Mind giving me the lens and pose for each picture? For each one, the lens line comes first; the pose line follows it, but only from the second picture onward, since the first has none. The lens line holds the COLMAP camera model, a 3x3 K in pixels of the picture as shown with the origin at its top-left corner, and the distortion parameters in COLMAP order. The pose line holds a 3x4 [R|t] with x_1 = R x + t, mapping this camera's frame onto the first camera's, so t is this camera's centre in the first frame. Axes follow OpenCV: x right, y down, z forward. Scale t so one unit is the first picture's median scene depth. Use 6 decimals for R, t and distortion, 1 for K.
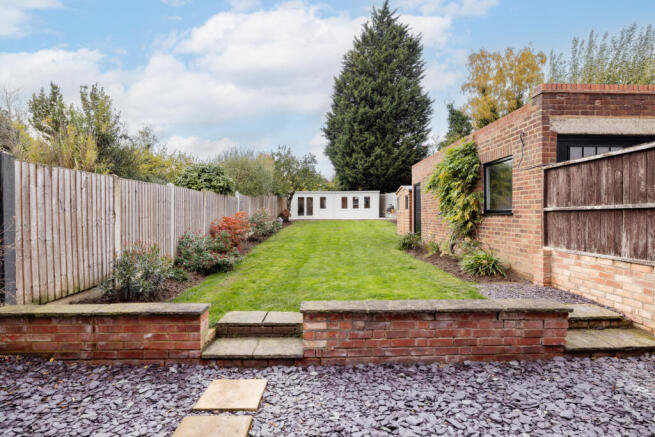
lens RADIAL K [[350.9, 0, 326.5], [0, 350.9, 218.3], [0, 0, 1]] dist [-0.005409, -0.000142]
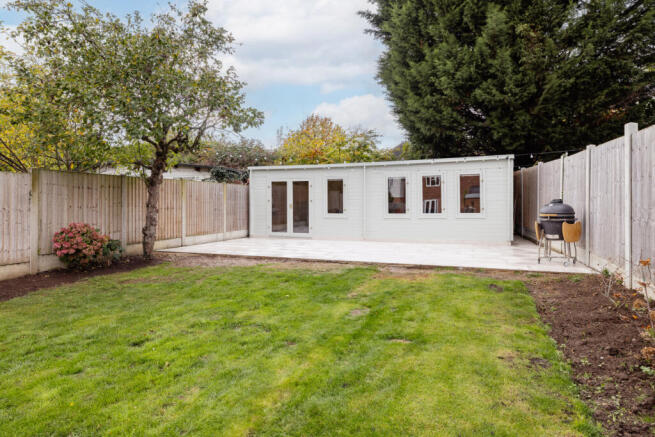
lens RADIAL K [[393.2, 0, 323.3], [0, 393.2, 207.1], [0, 0, 1]] dist [-0.028073, 0.003902]
pose [[0.935998, 0.000140, -0.352005, 0.115759], [-0.004746, 0.999914, -0.012223, -0.029043], [0.351973, 0.013111, 0.935918, 0.630742]]
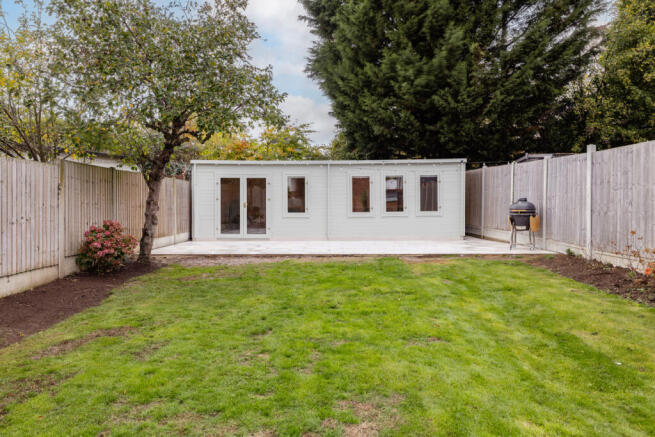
lens RADIAL K [[483.0, 0, 332.1], [0, 483.0, 220.7], [0, 0, 1]] dist [-0.040975, -0.006671]
pose [[0.999976, -0.002290, 0.006524, 0.020919], [0.002231, 0.999957, 0.009008, -0.023920], [-0.006544, -0.008994, 0.999938, 0.540851]]
